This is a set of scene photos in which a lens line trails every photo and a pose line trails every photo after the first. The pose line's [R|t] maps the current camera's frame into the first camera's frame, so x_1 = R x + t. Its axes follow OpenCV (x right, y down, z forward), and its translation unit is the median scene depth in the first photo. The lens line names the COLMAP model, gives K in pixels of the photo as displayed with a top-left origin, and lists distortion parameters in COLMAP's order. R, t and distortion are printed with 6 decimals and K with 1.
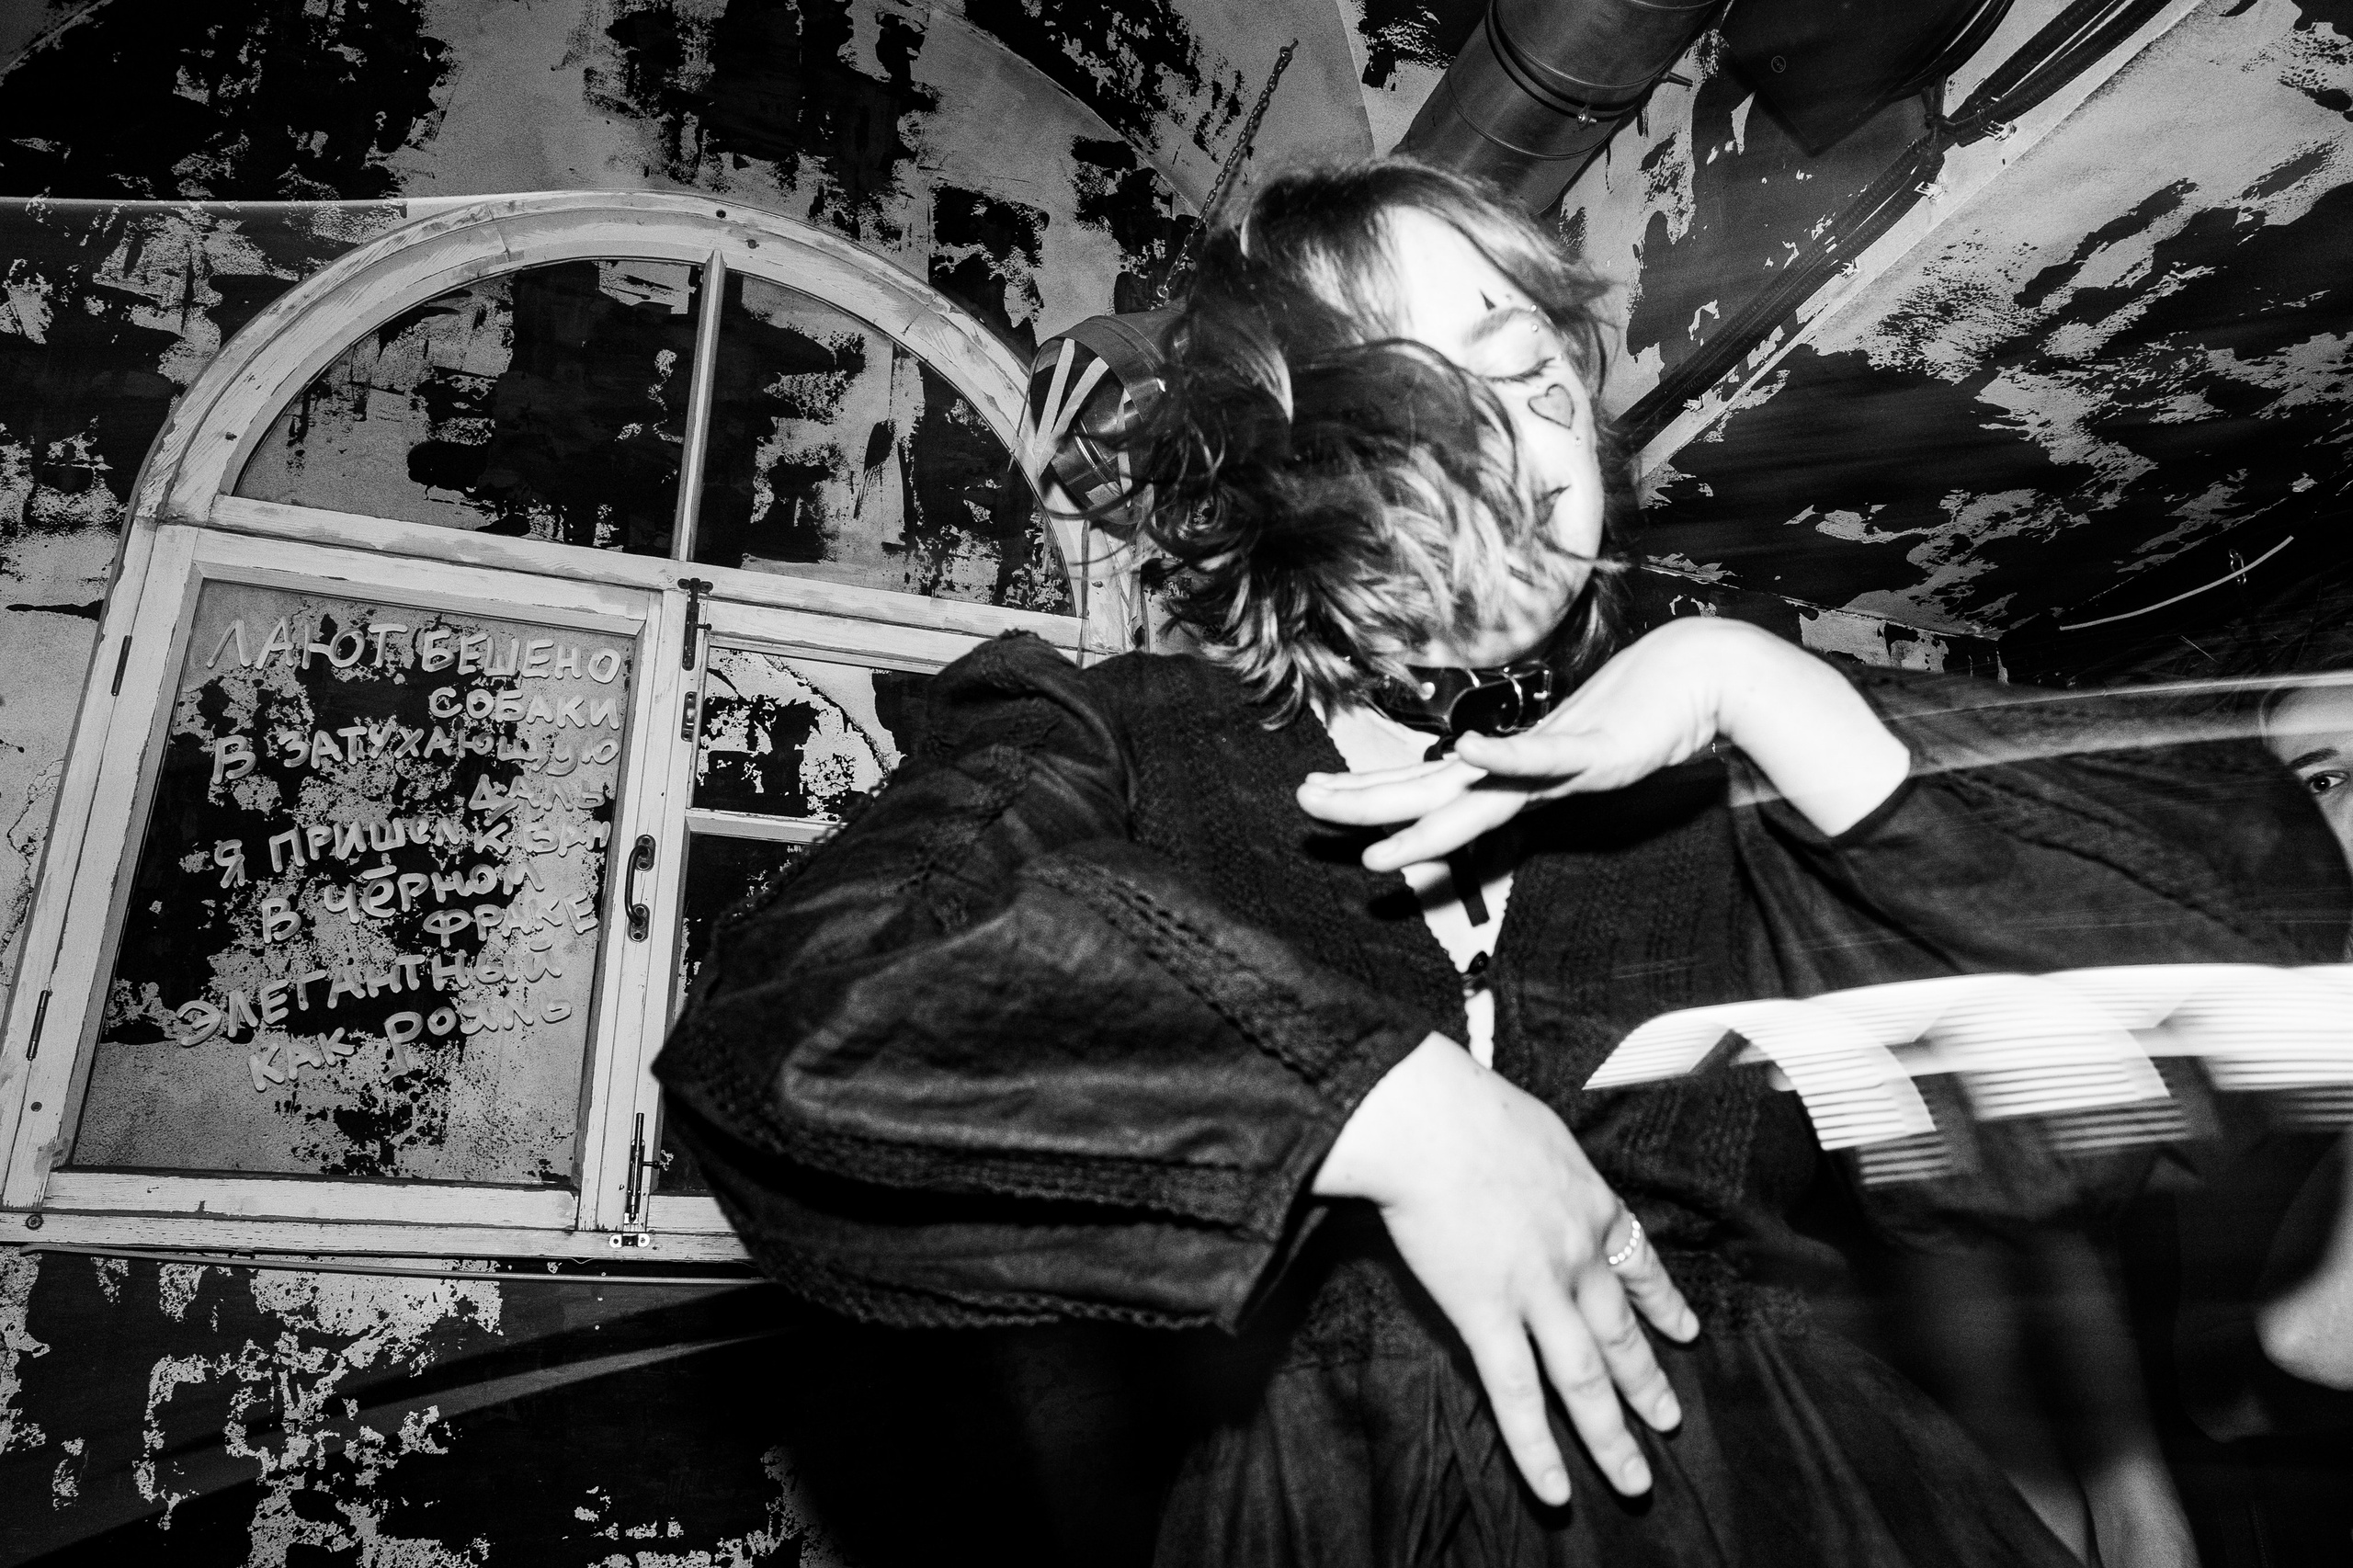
lens RADIAL K [[1628.7, 0, 1199.2], [0, 1628.7, 785.7], [0, 0, 1]] dist [-0.093507, 0.056072]
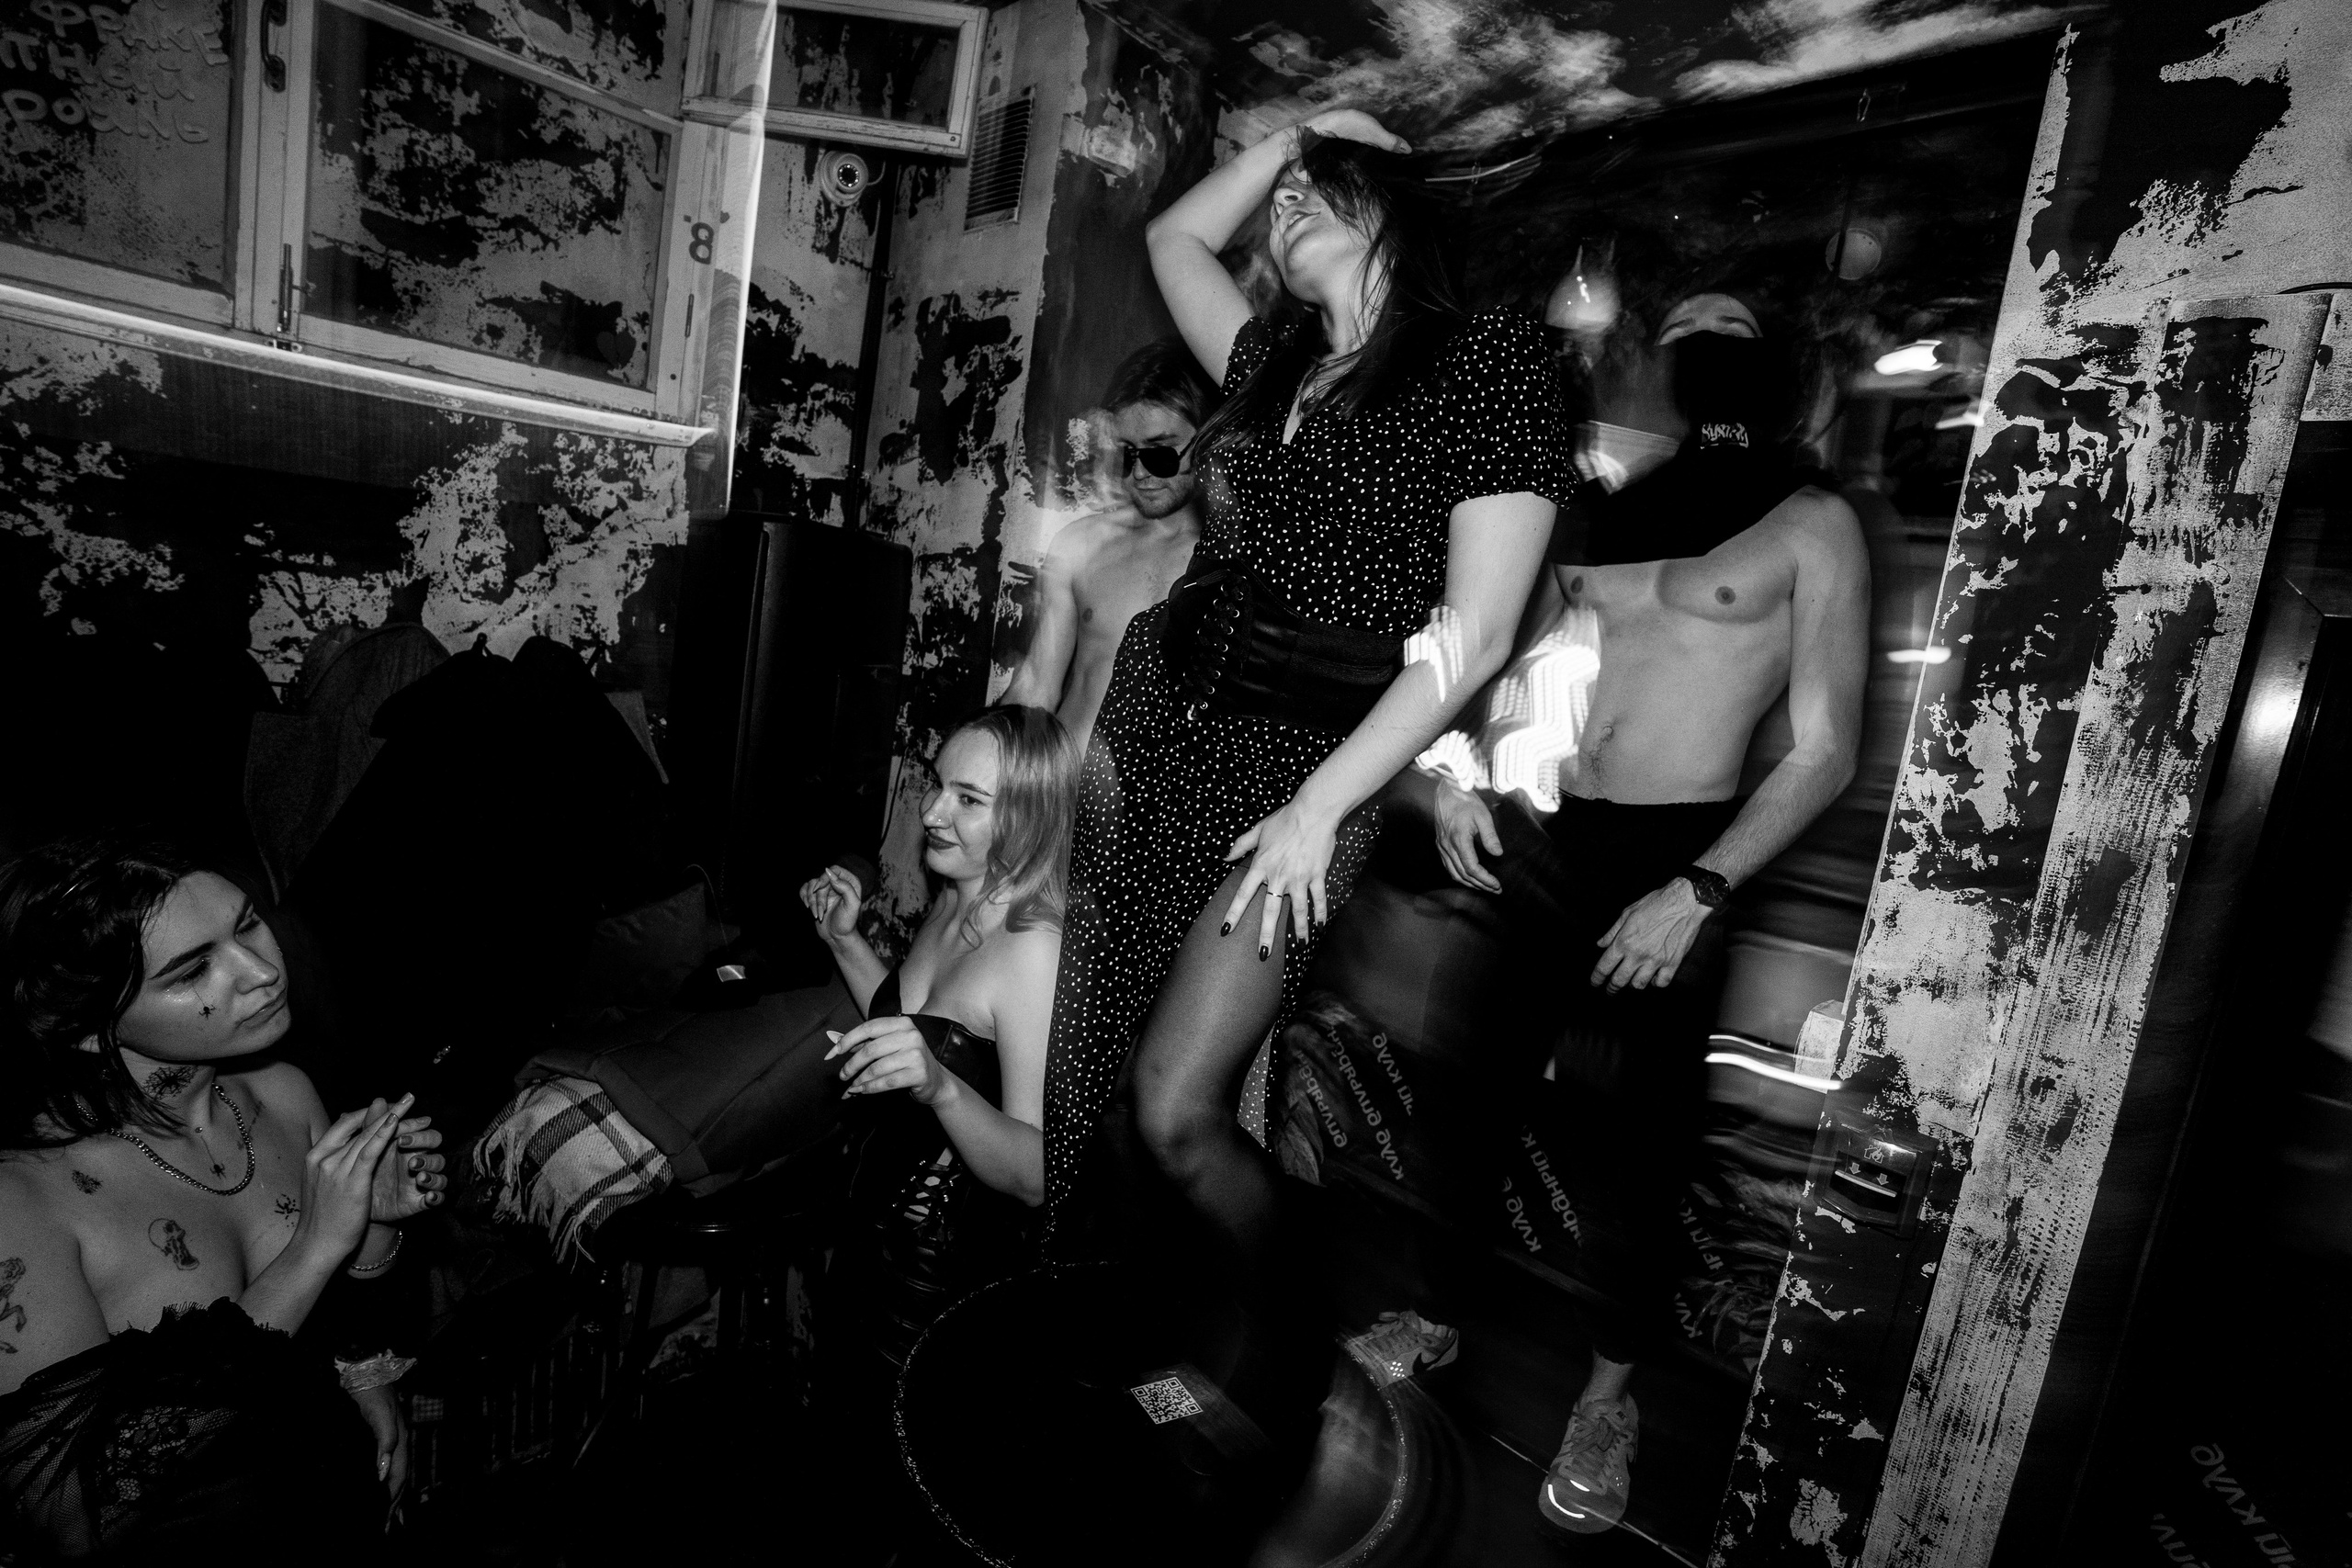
lens RADIAL K [[1154.0, 0, 1174.9], [0, 1154.0, 781.9], [0, 0, 1]] dist [-0.070184, 0.031889]
pose [[0.901530, 0.090778, 0.423088, -0.048078], [-0.291629, 0.849801, 0.439079, -0.024008], [-0.319682, -0.519228, 0.792595, -0.133170]]
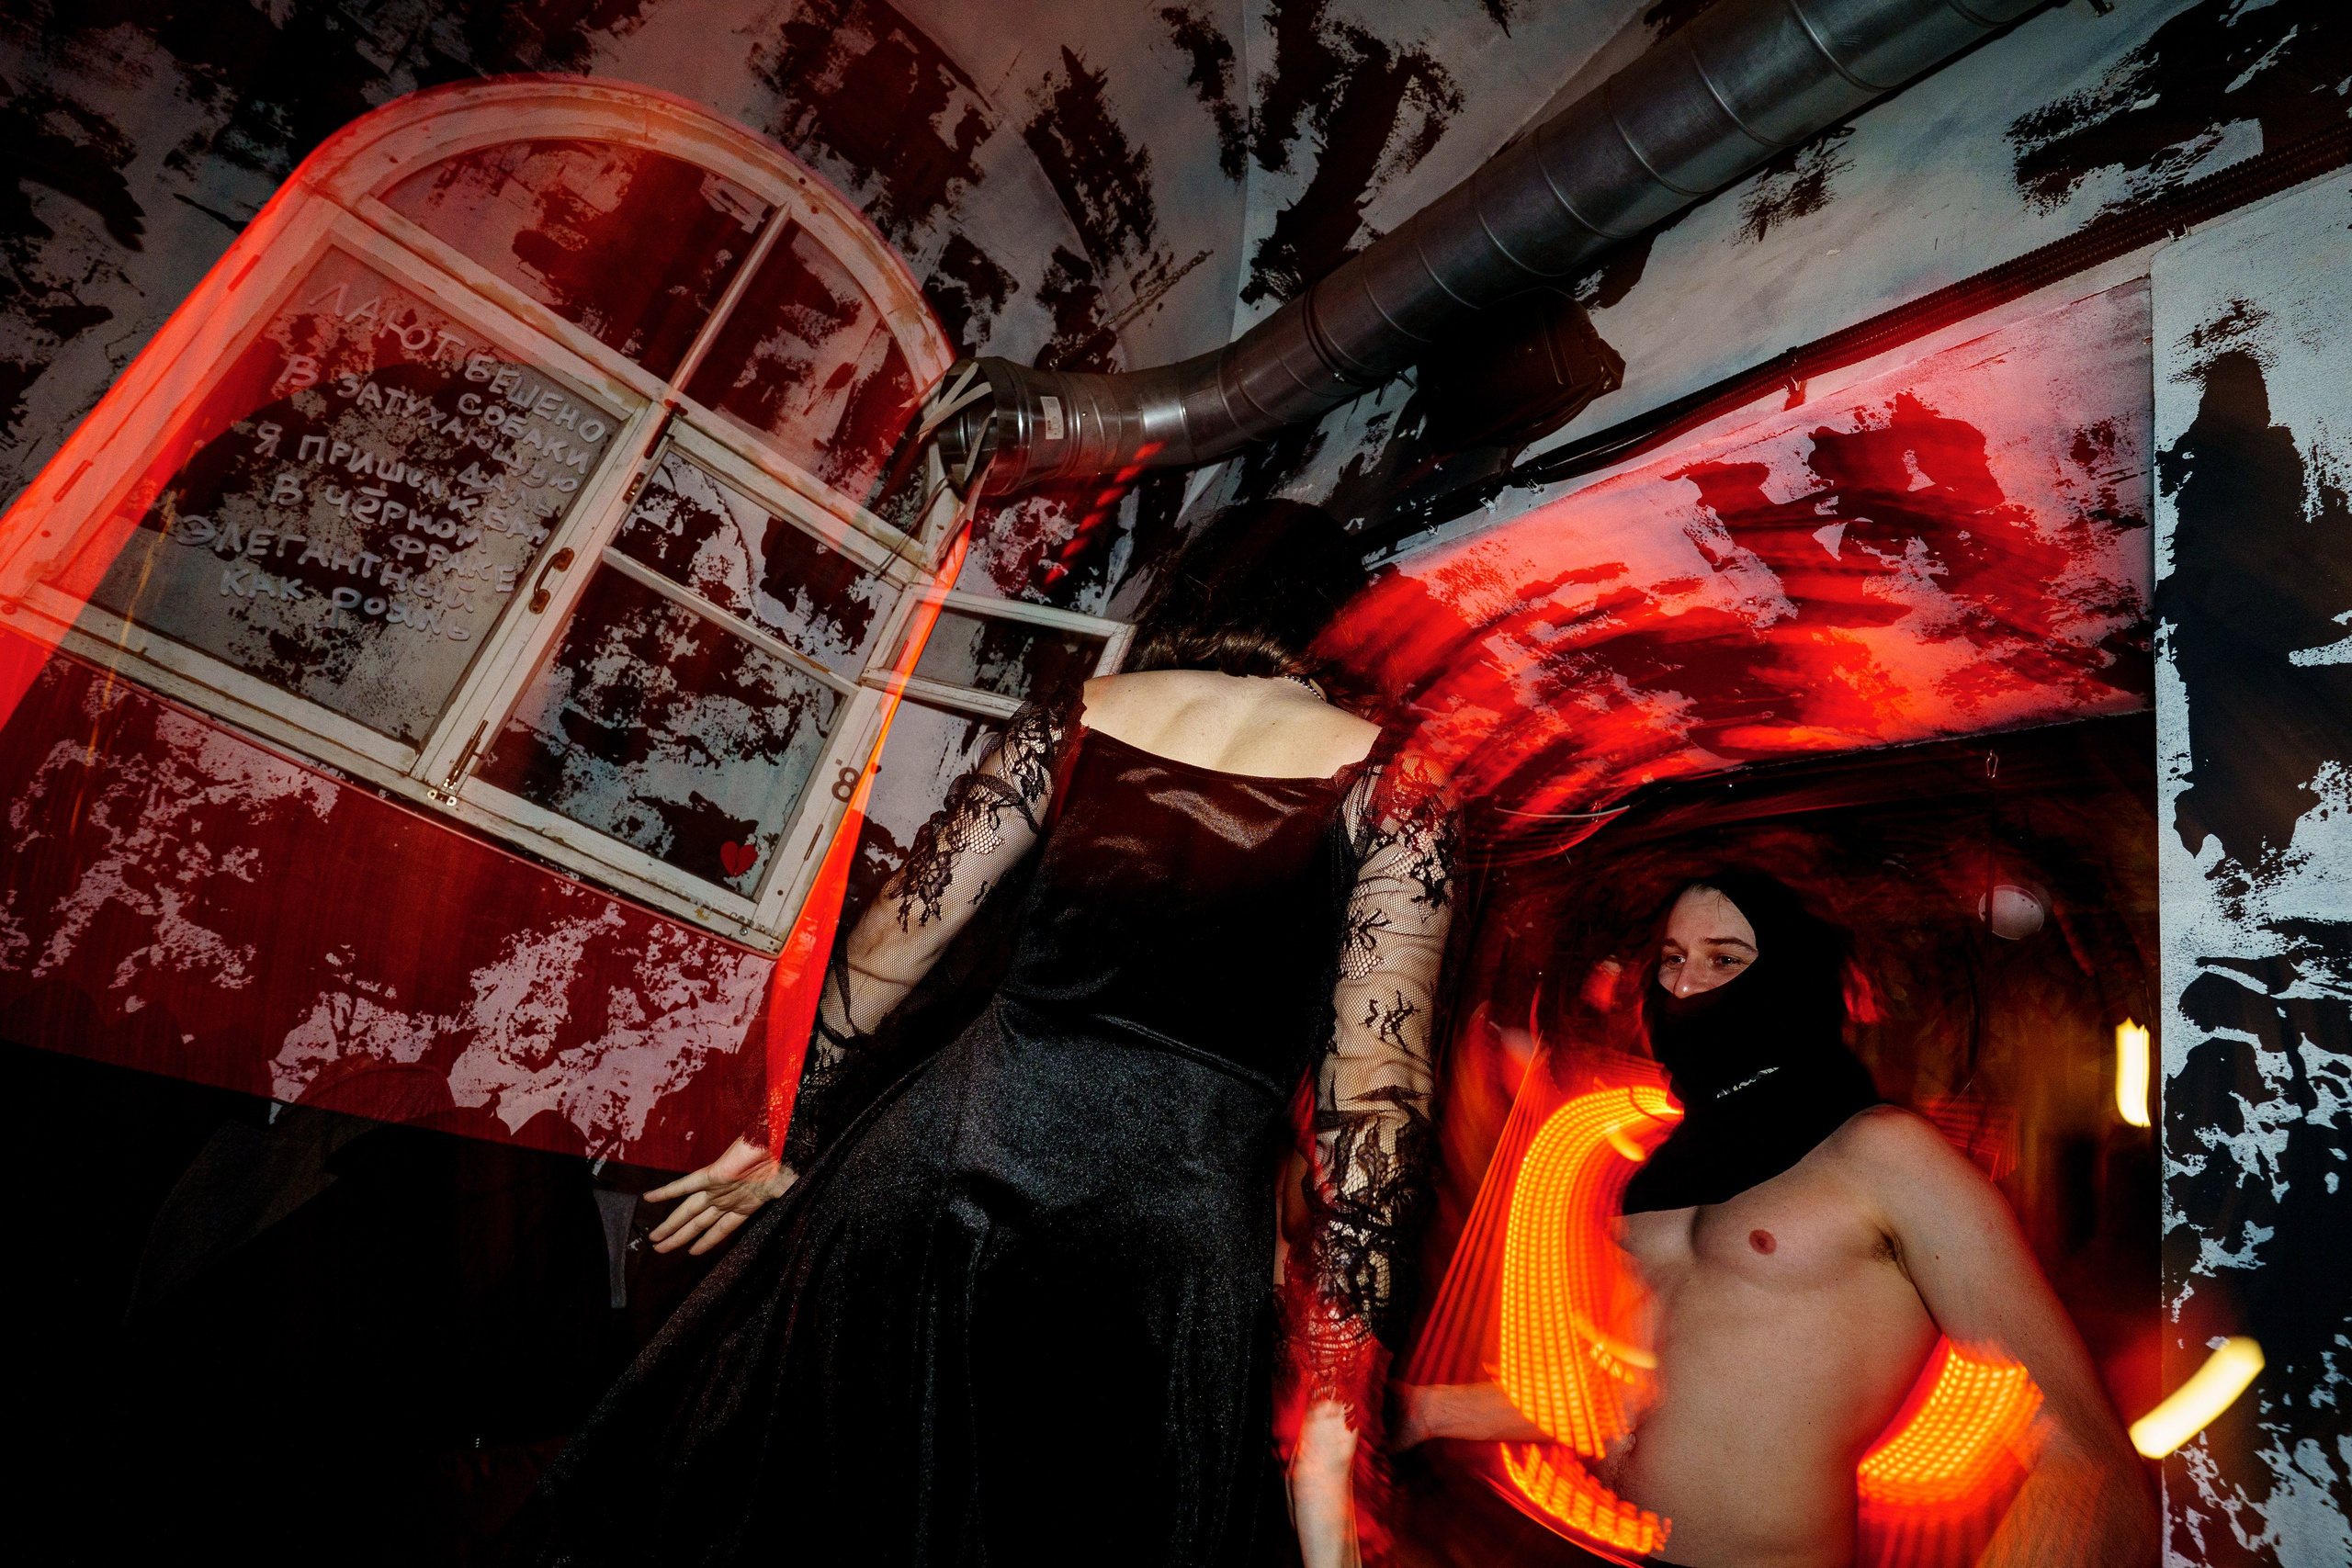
lens RADIAL K [[1155.9, 0, 1176.5], [0, 1155.9, 785.9], [0, 0, 1]] dist [-0.082032, 0.040888]
pose [[0.906672, 0.395998, 0.145365, 0.088476], [-0.399518, 0.916710, -0.005385, 0.014054], [-0.135390, -0.053193, 0.989363, -0.088665]]
